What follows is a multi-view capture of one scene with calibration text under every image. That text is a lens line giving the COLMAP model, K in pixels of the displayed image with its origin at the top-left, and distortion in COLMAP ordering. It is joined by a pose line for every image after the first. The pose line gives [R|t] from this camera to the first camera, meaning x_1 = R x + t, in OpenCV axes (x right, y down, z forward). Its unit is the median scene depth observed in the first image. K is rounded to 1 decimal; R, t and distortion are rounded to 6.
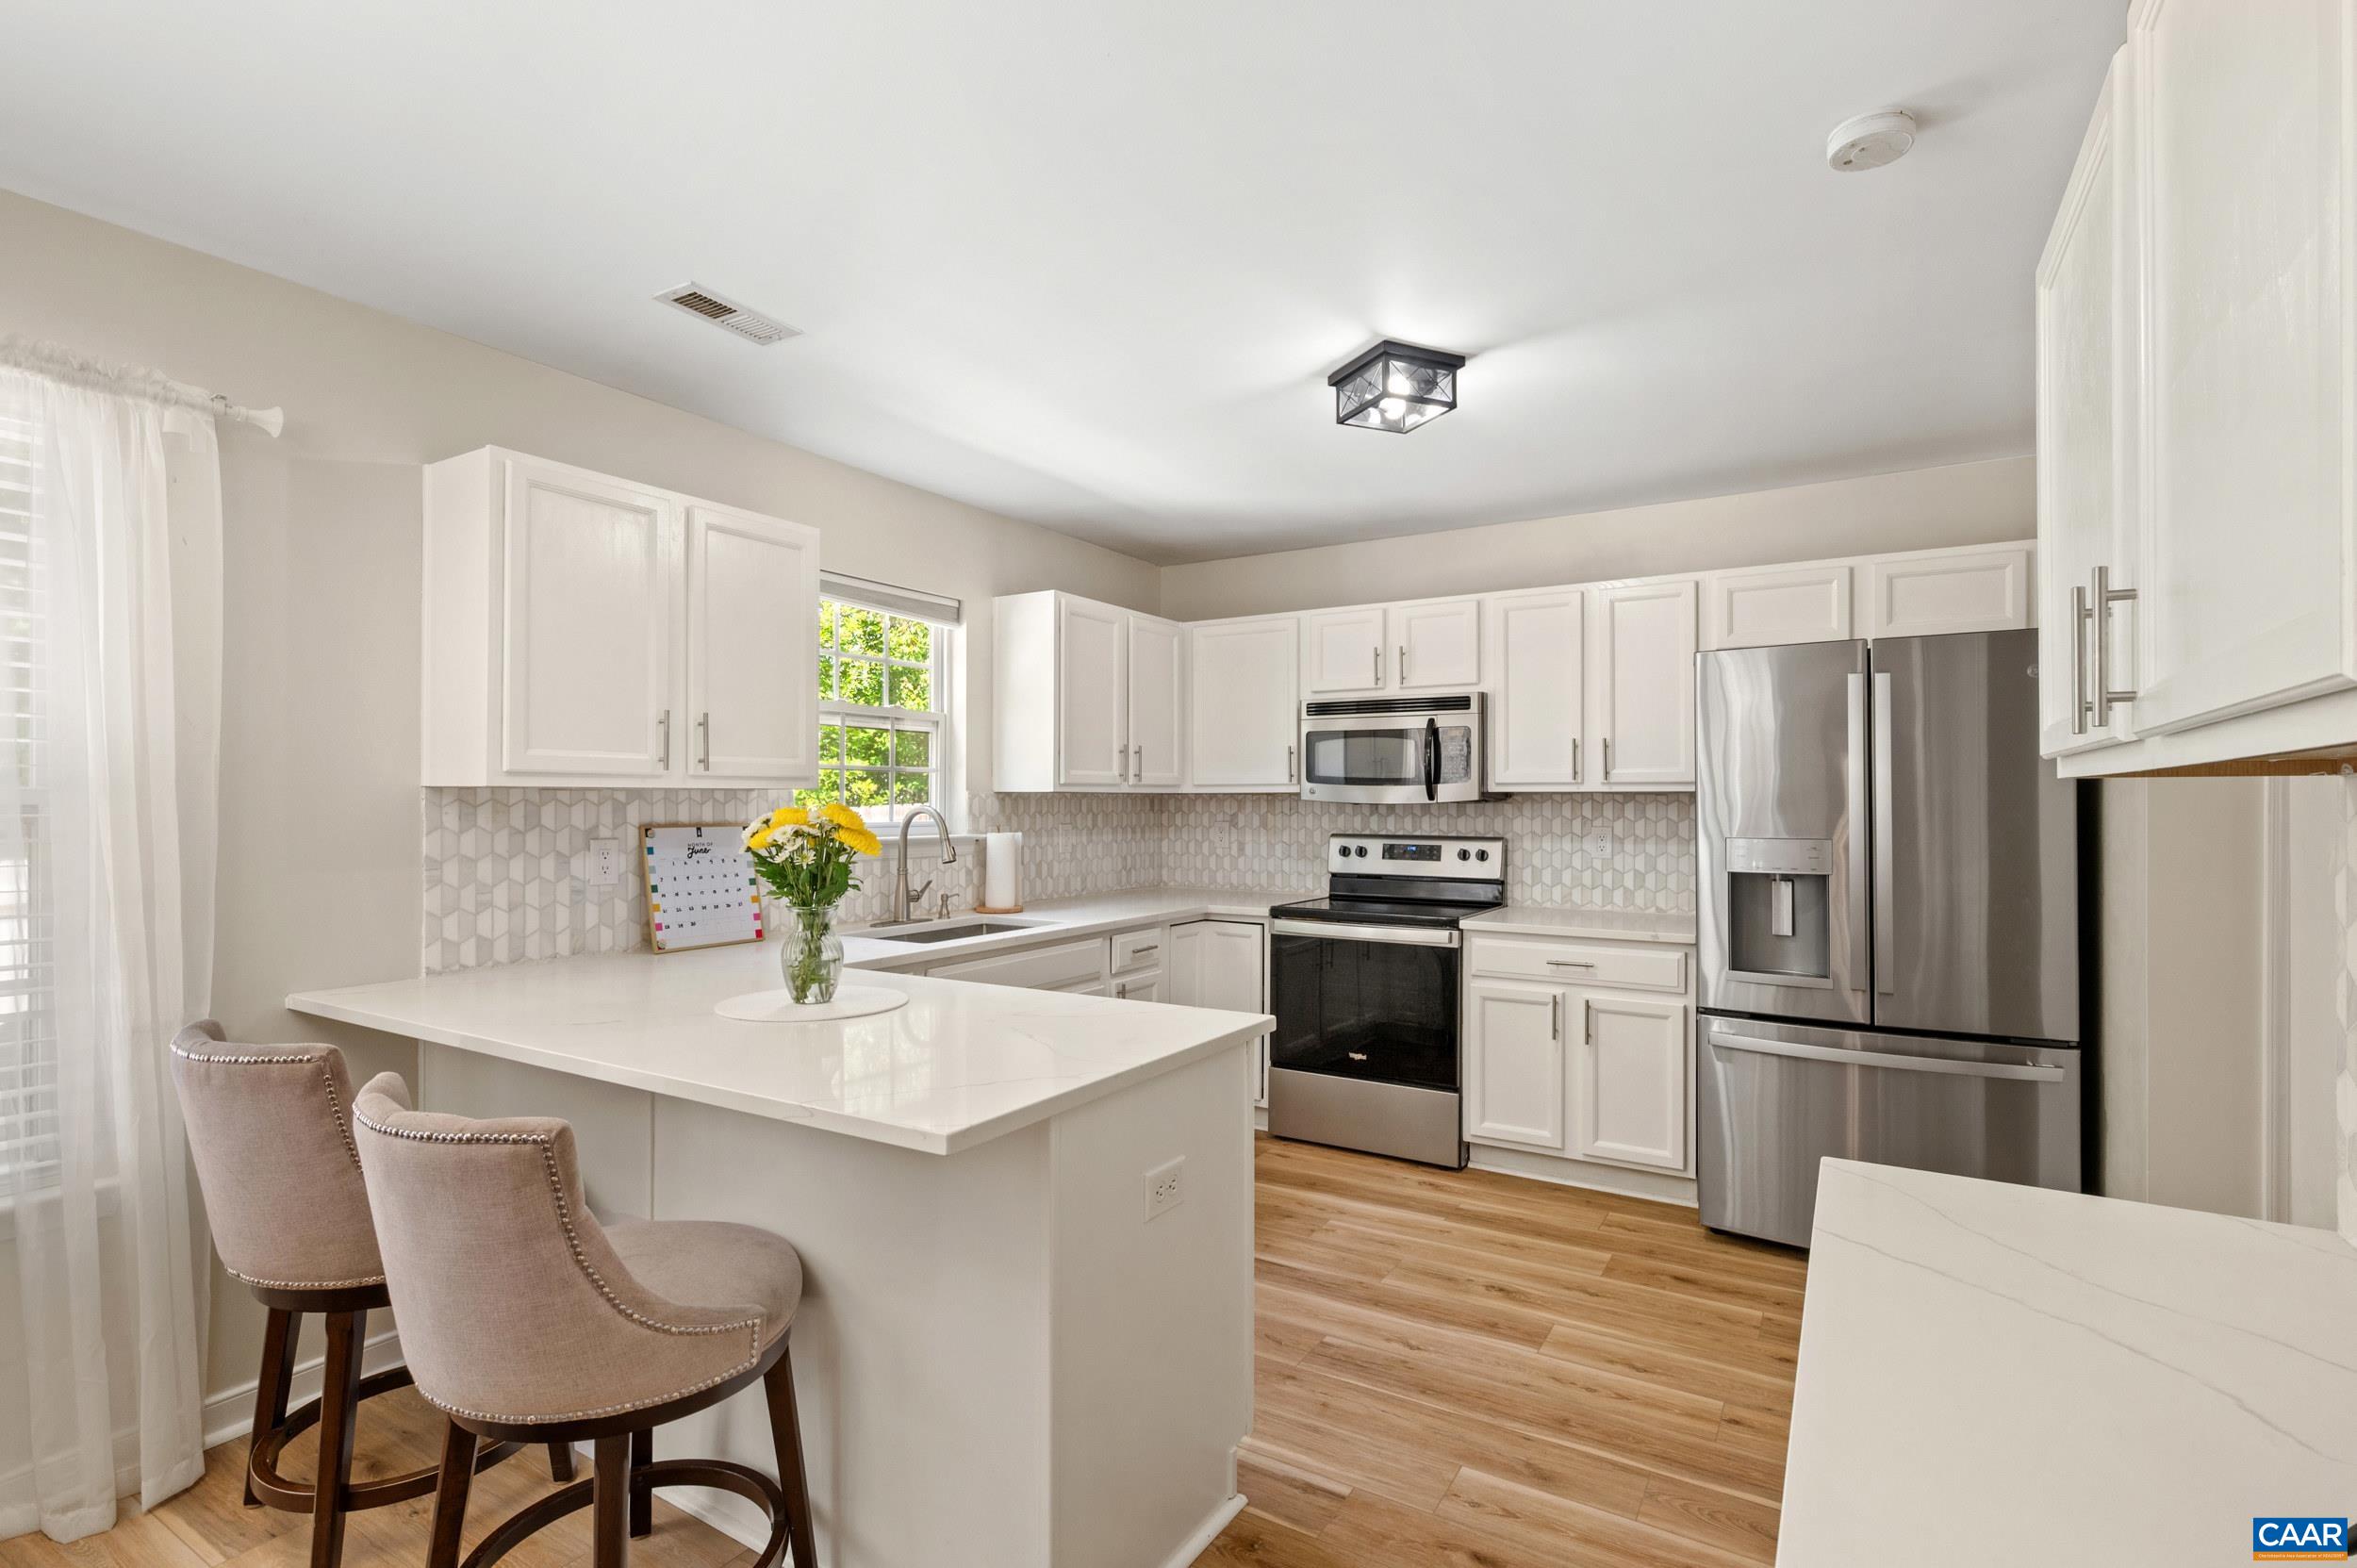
lens RADIAL K [[1106.8, 0, 1192.0], [0, 1106.8, 793.0], [0, 0, 1]] dist [0.010417, -0.002157]
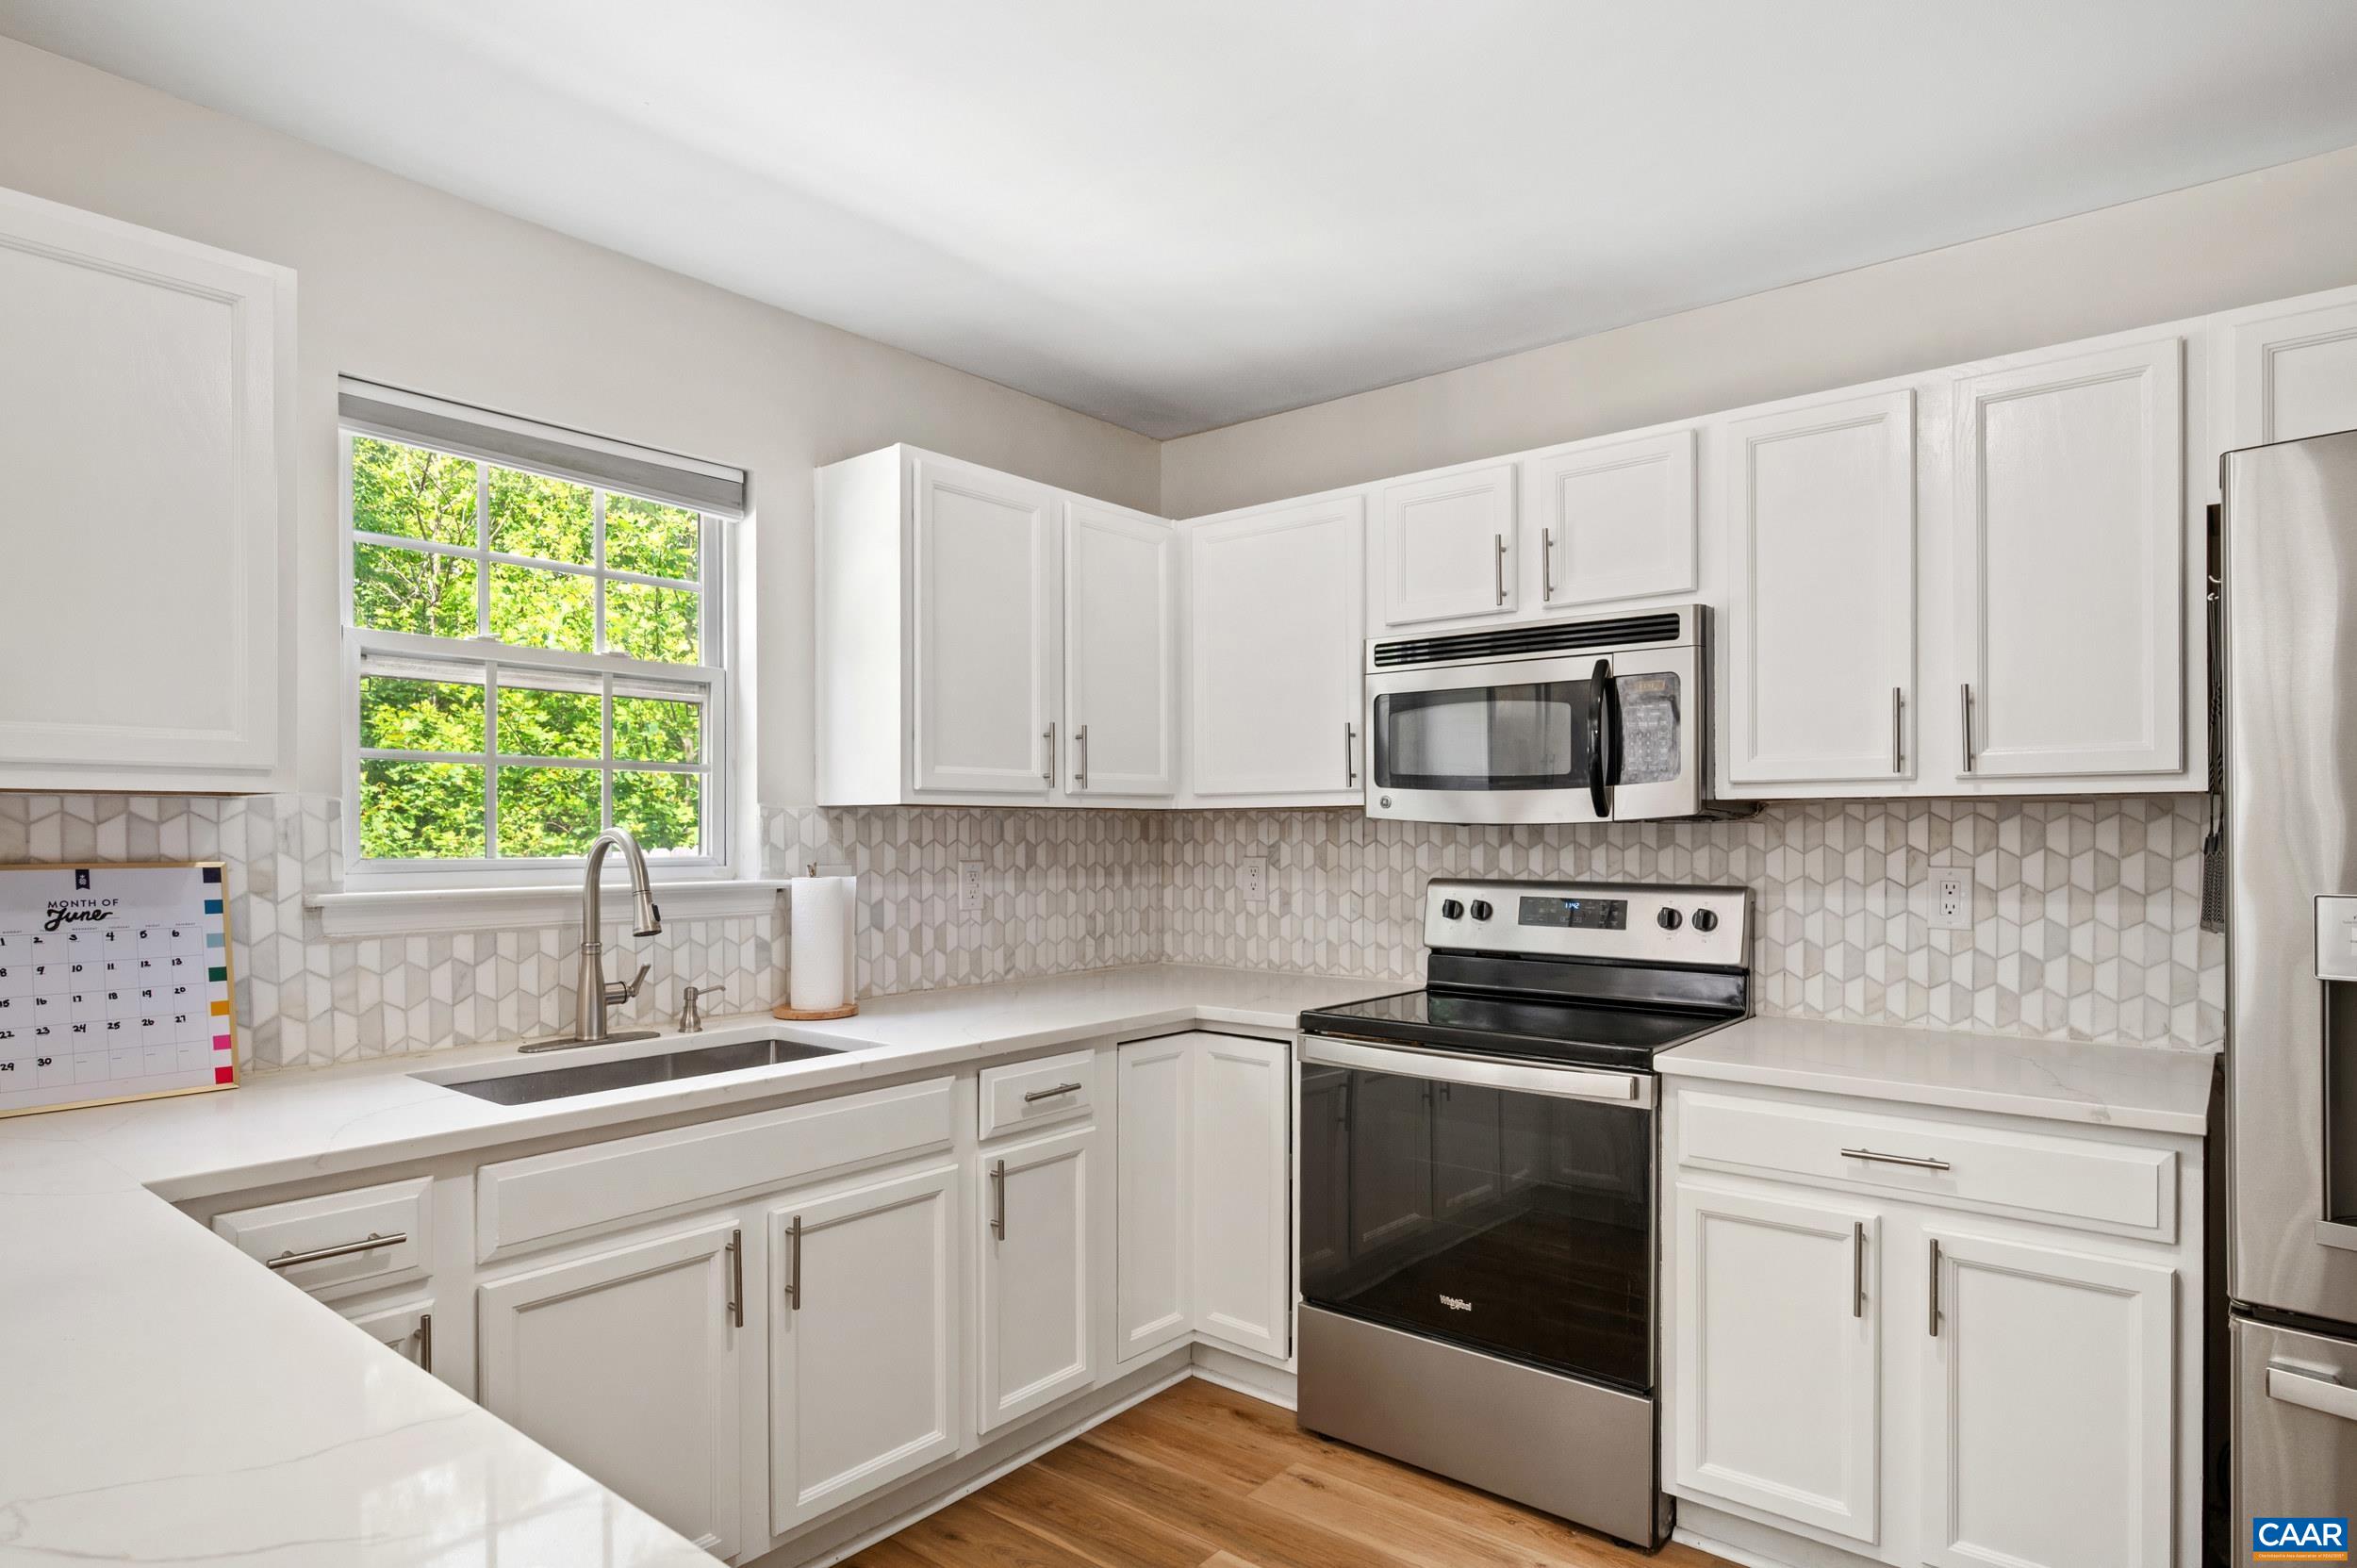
lens RADIAL K [[1293.4, 0, 1183.0], [0, 1293.4, 835.2], [0, 0, 1]] dist [0.001312, 0.001354]
pose [[0.990093, -0.003303, -0.140373, 0.116293], [0.004515, 0.999955, 0.008310, 0.010582], [0.140340, -0.008861, 0.990064, 0.402939]]
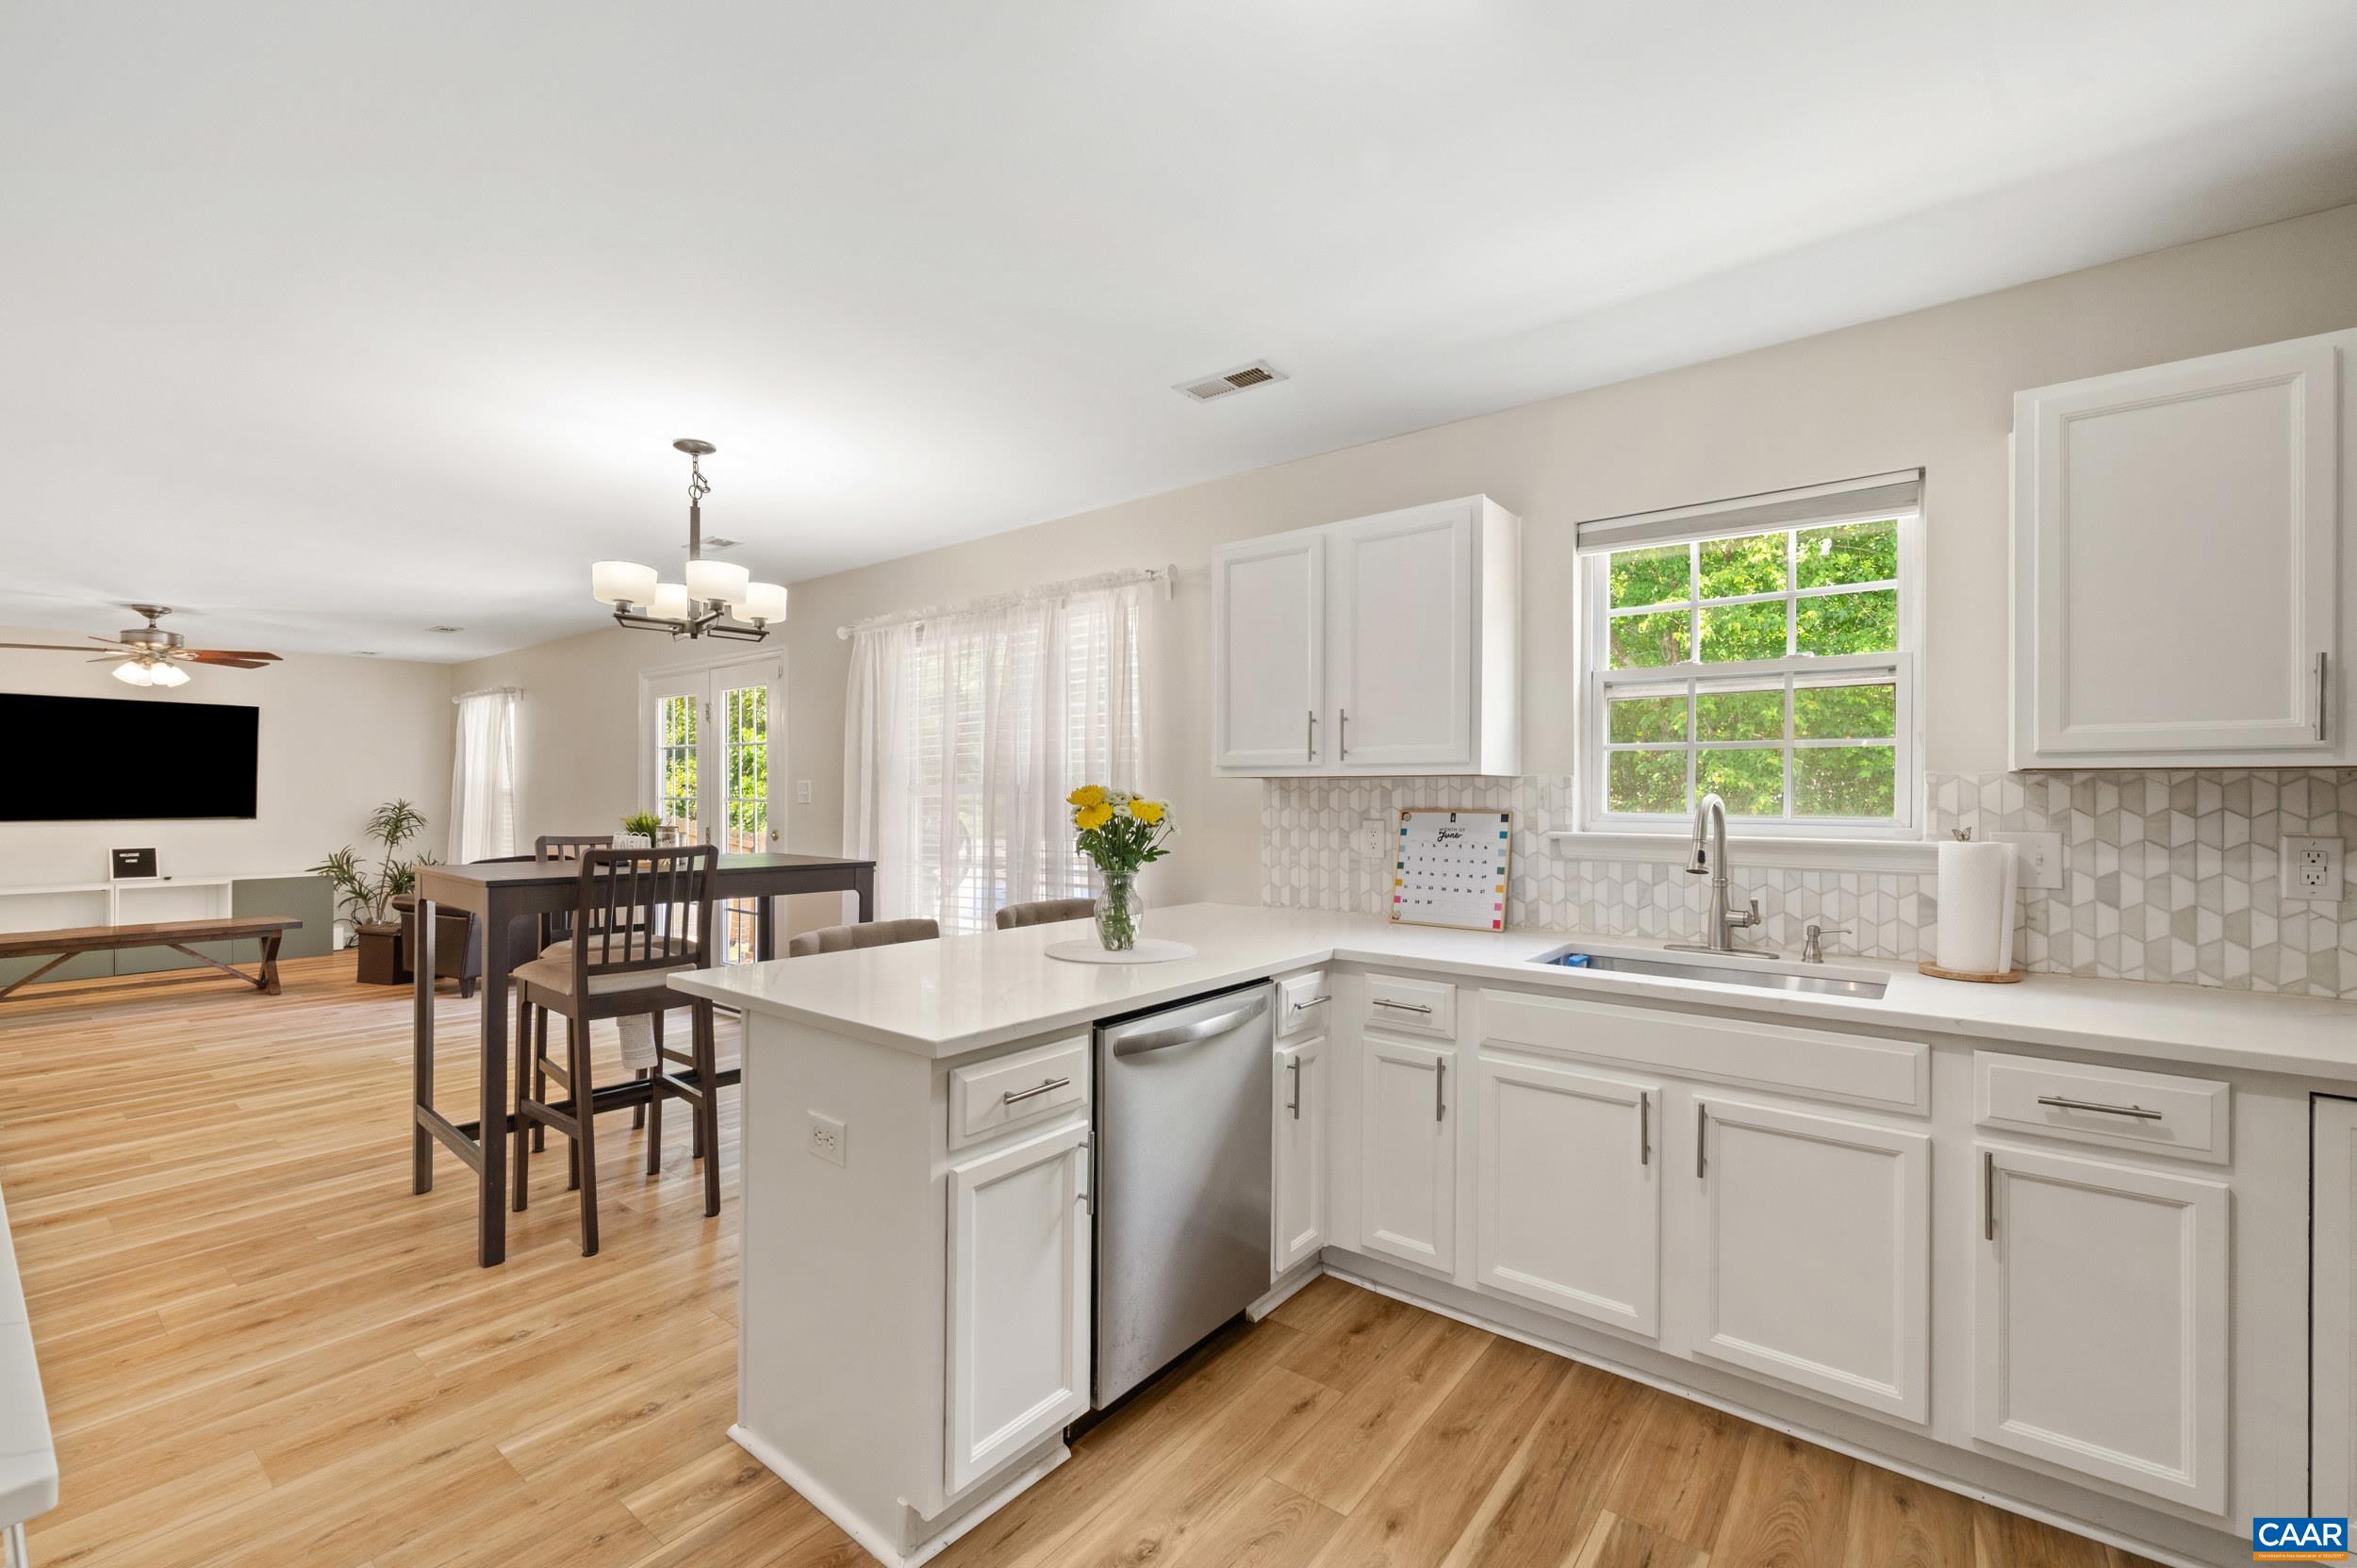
lens RADIAL K [[985.6, 0, 1163.8], [0, 985.6, 795.8], [0, 0, 1]] dist [0.002059, -0.000513]
pose [[-0.121635, -0.002653, -0.992571, 0.430465], [0.000002, 0.999996, -0.002673, 0.014299], [0.992575, -0.000327, -0.121634, 0.702873]]
